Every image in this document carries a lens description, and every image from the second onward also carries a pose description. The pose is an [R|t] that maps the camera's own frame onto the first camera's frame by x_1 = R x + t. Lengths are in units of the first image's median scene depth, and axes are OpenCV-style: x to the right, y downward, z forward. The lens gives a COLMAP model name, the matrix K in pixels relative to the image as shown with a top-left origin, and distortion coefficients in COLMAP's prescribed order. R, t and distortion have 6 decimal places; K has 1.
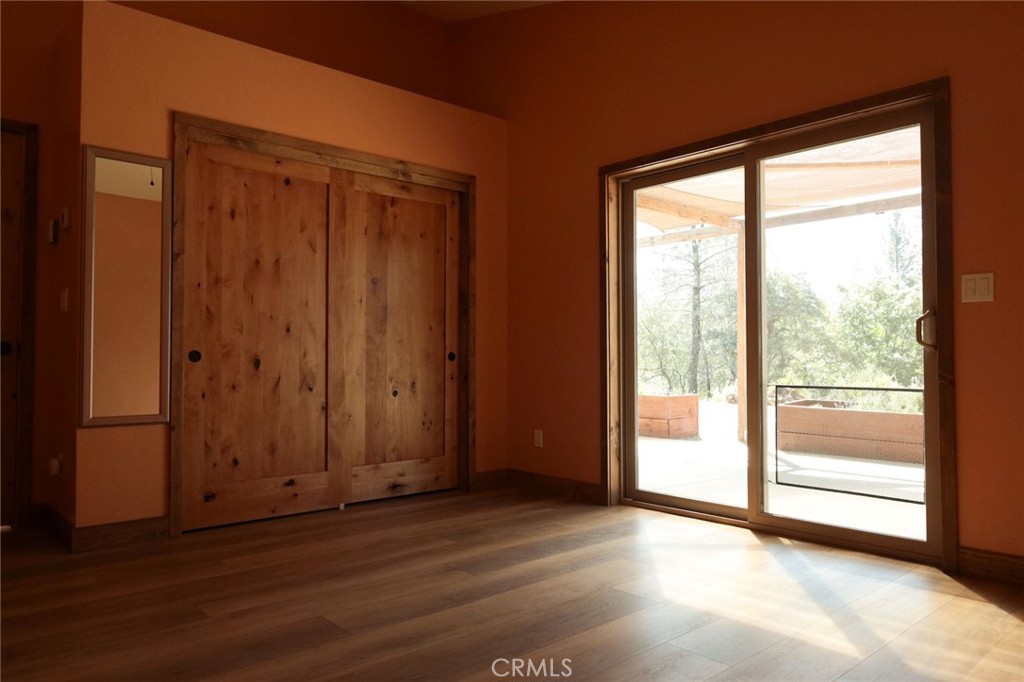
lens RADIAL K [[712.7, 0, 512.8], [0, 712.7, 344.3], [0, 0, 1]] dist [-0.002837, -0.002657]
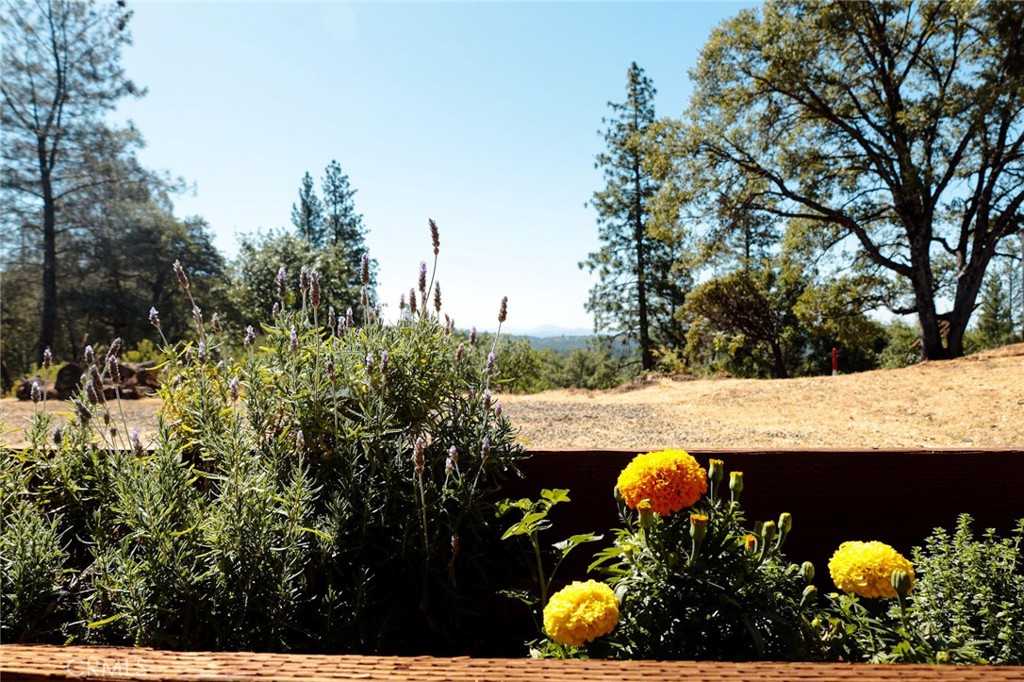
lens RADIAL K [[712.7, 0, 510.8], [0, 712.7, 342.9], [0, 0, 1]] dist [-0.002837, -0.002657]
pose [[0.719959, -0.025783, 0.693537, 0.094572], [0.004843, 0.999472, 0.032129, 0.010949], [-0.694000, -0.019773, 0.719704, 0.164695]]
